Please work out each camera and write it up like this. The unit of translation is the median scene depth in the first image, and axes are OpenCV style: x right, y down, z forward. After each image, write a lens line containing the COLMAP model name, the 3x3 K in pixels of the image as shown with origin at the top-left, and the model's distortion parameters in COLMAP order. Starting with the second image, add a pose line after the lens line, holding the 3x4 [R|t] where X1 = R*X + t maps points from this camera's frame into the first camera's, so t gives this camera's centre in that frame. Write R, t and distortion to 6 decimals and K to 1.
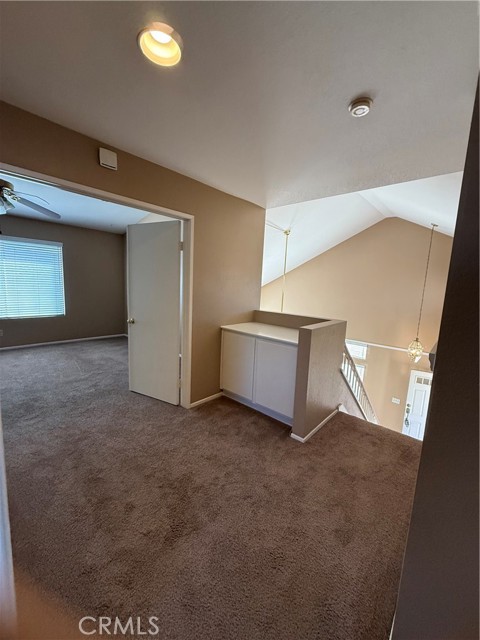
lens RADIAL K [[255.1, 0, 239.8], [0, 255.1, 318.2], [0, 0, 1]] dist [-0.000264, 0.000486]
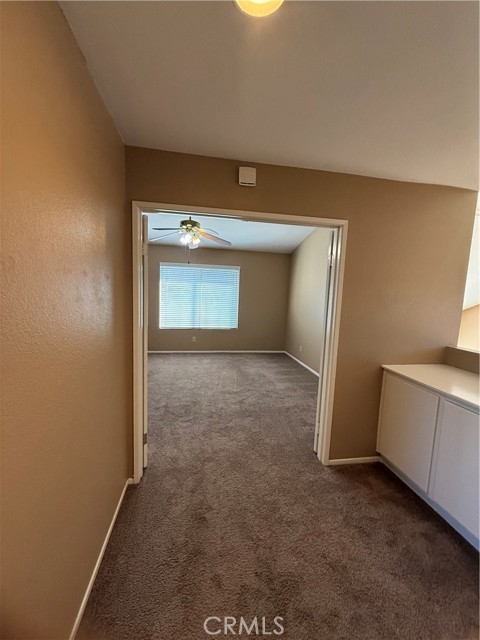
lens RADIAL K [[255.1, 0, 239.8], [0, 255.1, 318.2], [0, 0, 1]] dist [-0.000264, 0.000486]
pose [[0.786780, 0.048482, -0.615327, 0.049512], [-0.084947, 0.995929, -0.030147, -0.046587], [0.611360, 0.075989, 0.787696, 0.189096]]
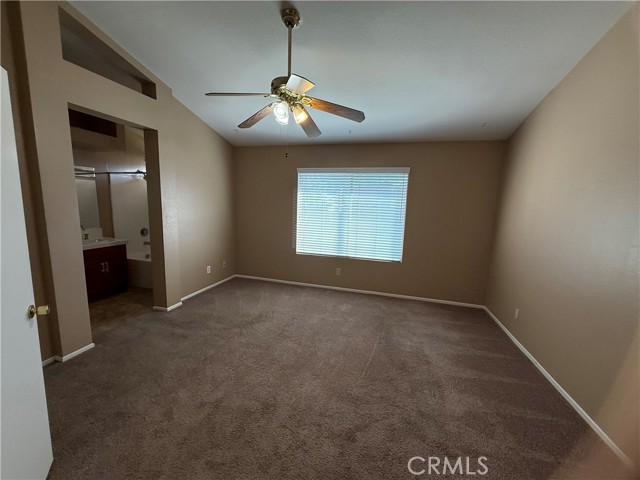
lens RADIAL K [[255.1, 0, 318.2], [0, 255.1, 240.0], [0, 0, 1]] dist [-0.000264, 0.000486]
pose [[0.441444, 0.094705, -0.892277, -0.223677], [-0.132086, 0.990440, 0.039776, -0.139576], [0.887514, 0.100298, 0.449733, 0.798700]]
